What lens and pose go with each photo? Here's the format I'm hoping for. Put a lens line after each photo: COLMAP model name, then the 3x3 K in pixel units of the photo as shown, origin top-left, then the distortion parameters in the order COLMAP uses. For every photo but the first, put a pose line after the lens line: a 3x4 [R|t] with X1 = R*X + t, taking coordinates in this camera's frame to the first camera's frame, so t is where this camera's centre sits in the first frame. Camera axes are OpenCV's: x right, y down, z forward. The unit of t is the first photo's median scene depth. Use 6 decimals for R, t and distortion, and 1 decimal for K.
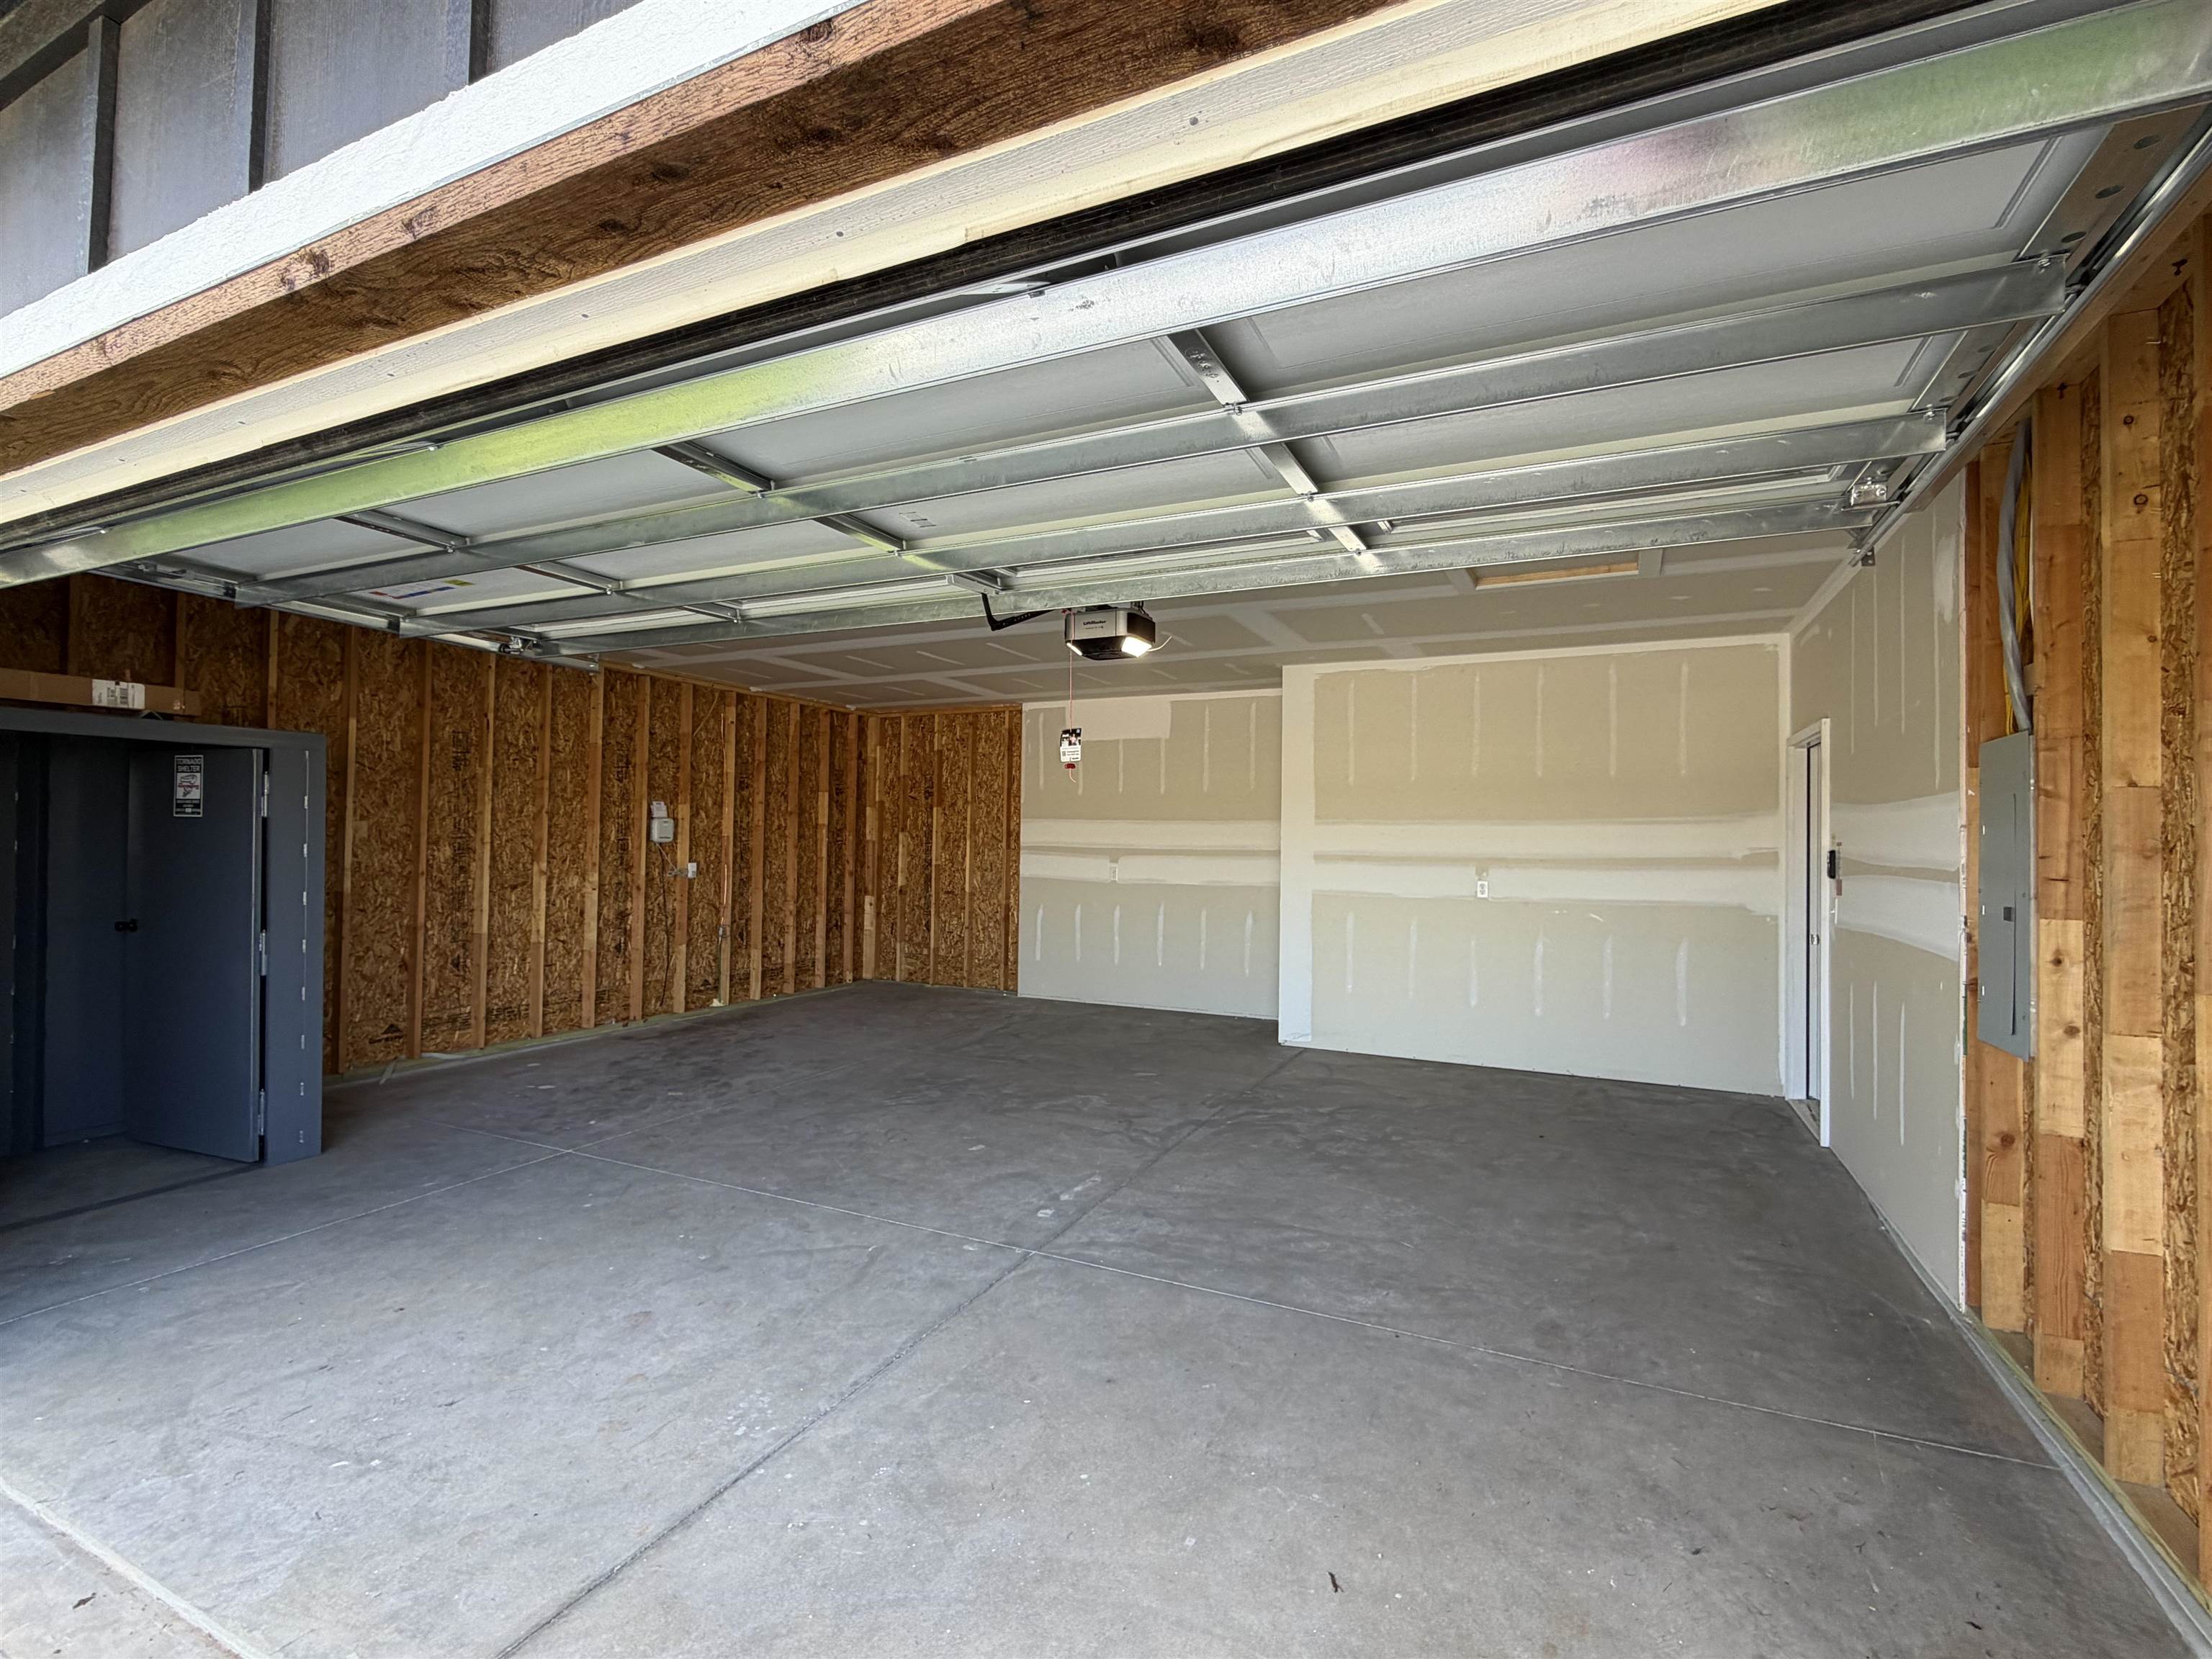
lens RADIAL K [[1008.3, 0, 1107.7], [0, 1008.3, 827.9], [0, 0, 1]] dist [-0.002614, 0.000435]
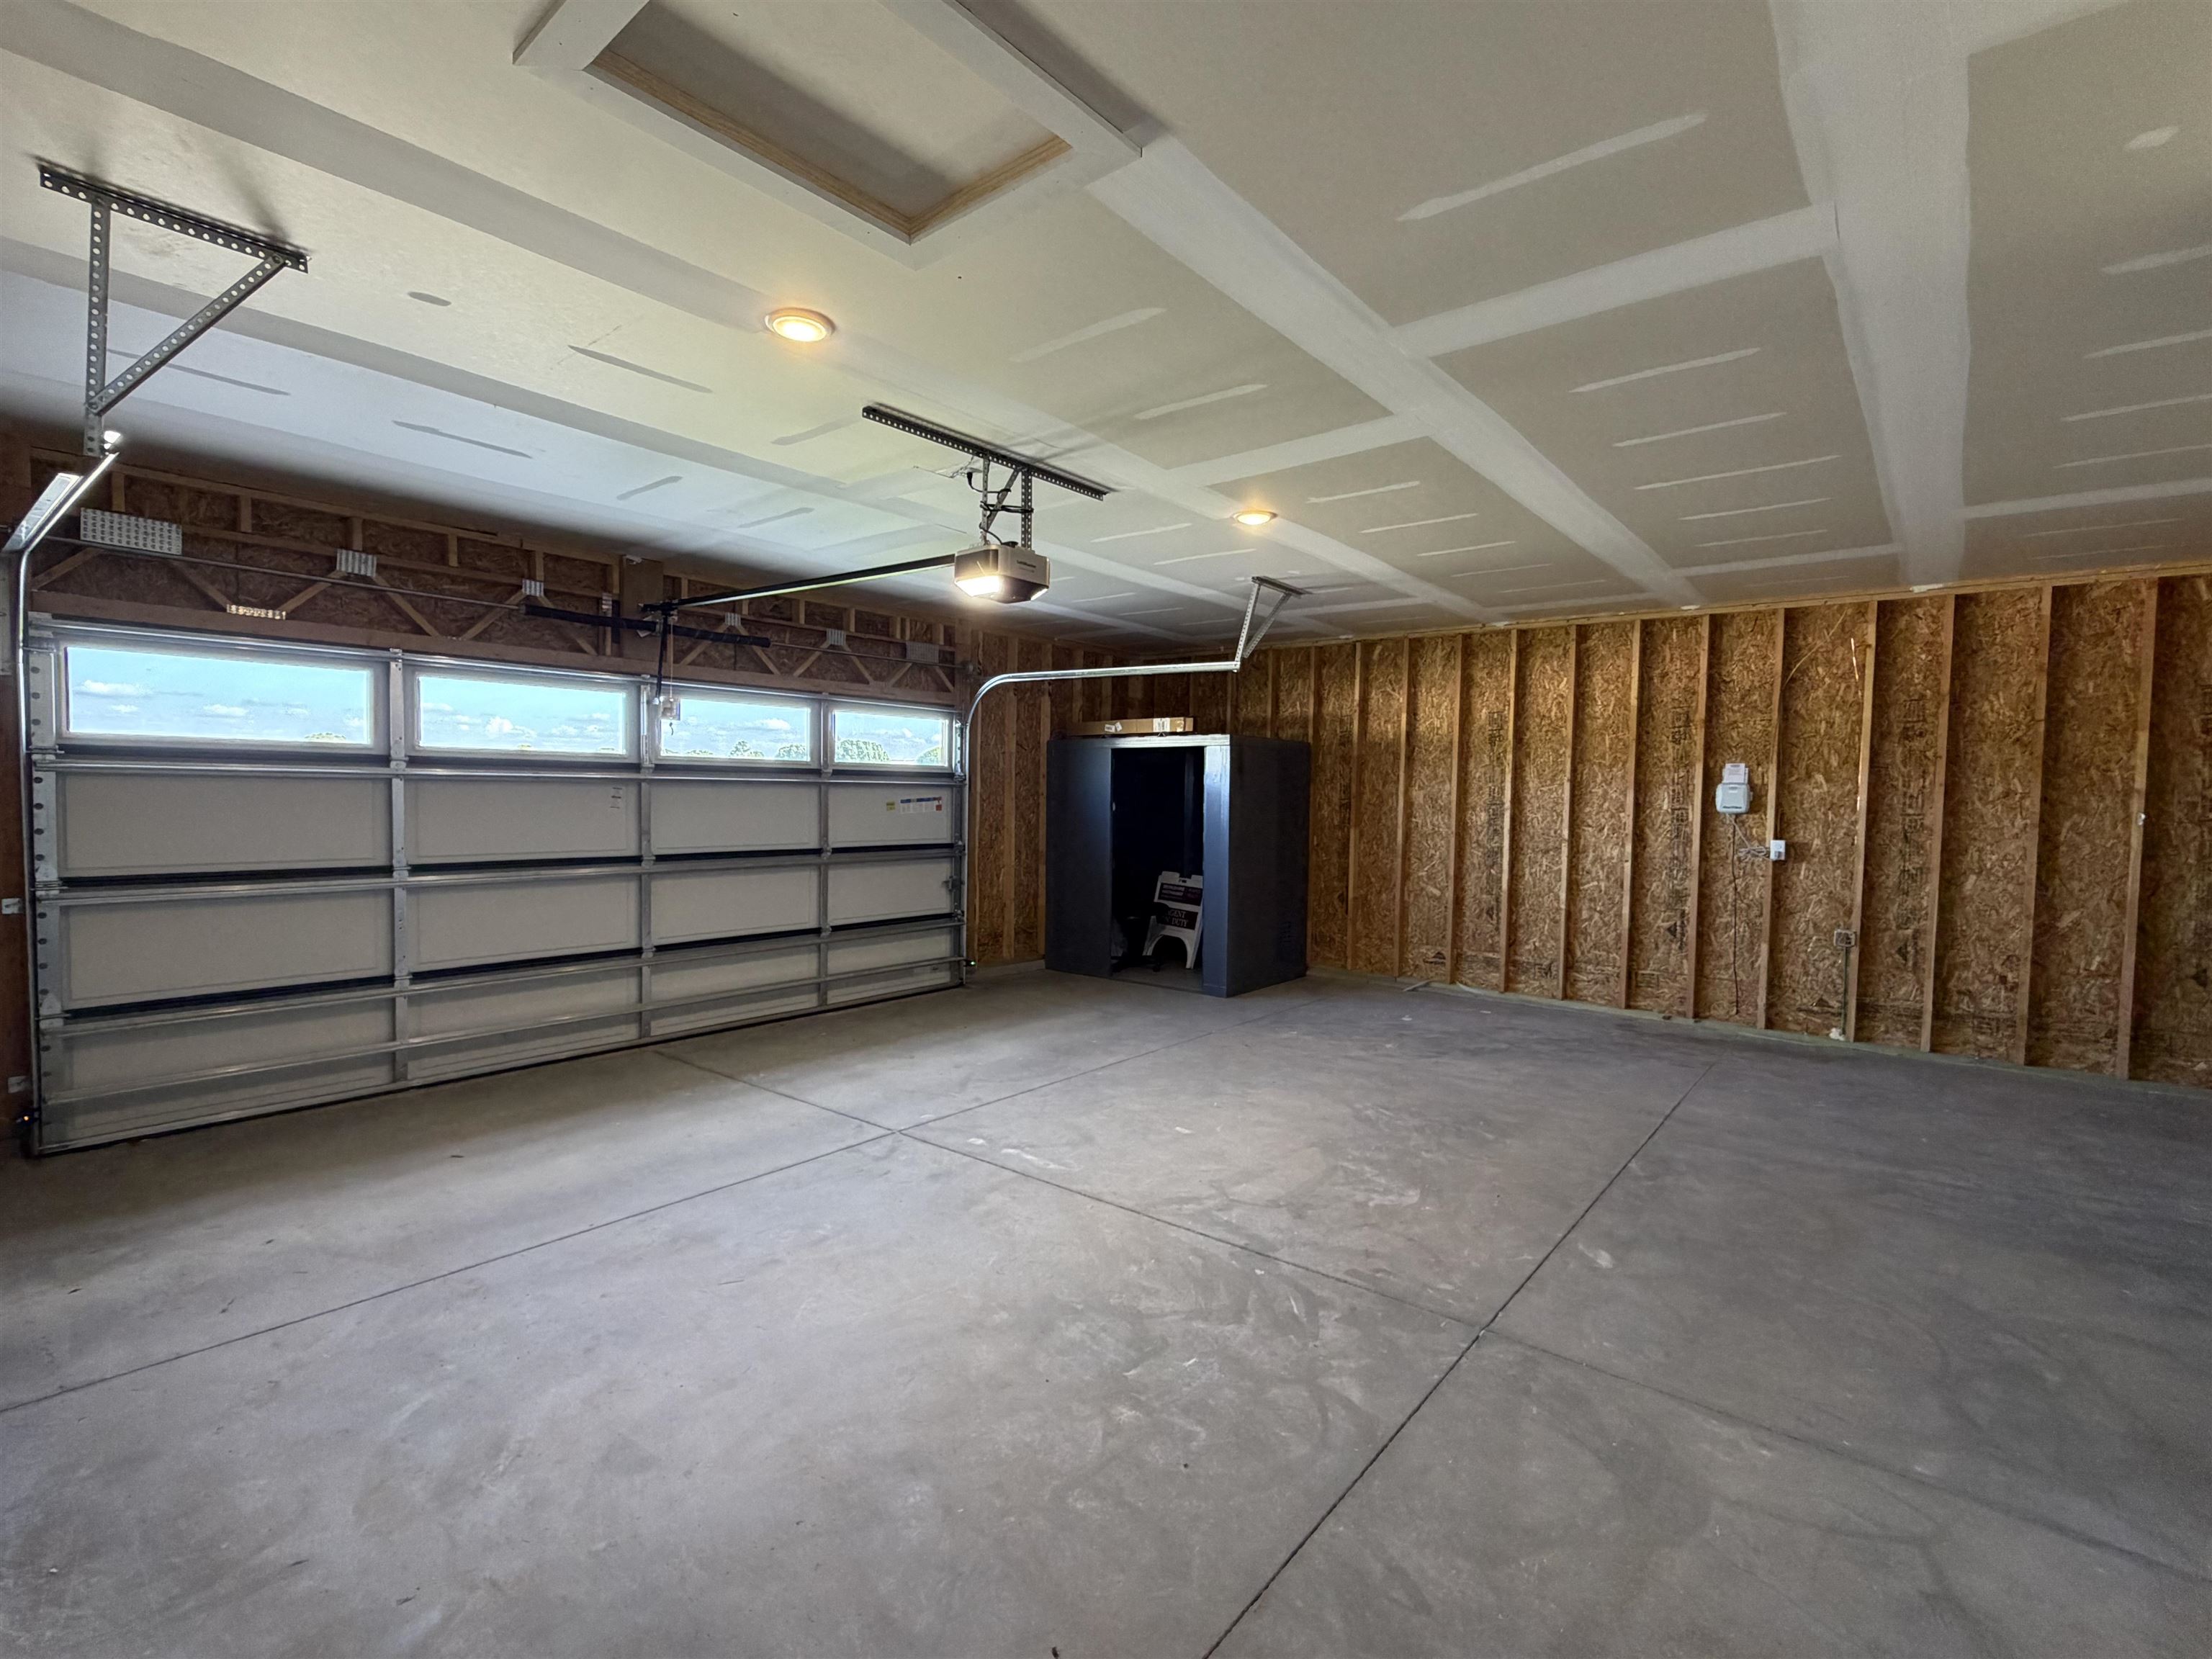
lens RADIAL K [[1008.3, 0, 1108.9], [0, 1008.3, 830.9], [0, 0, 1]] dist [-0.002614, 0.000435]
pose [[-0.236687, 0.021353, -0.971351, 0.744727], [-0.006727, 0.999698, 0.023615, 0.019903], [0.971563, 0.012124, -0.236472, 1.097450]]
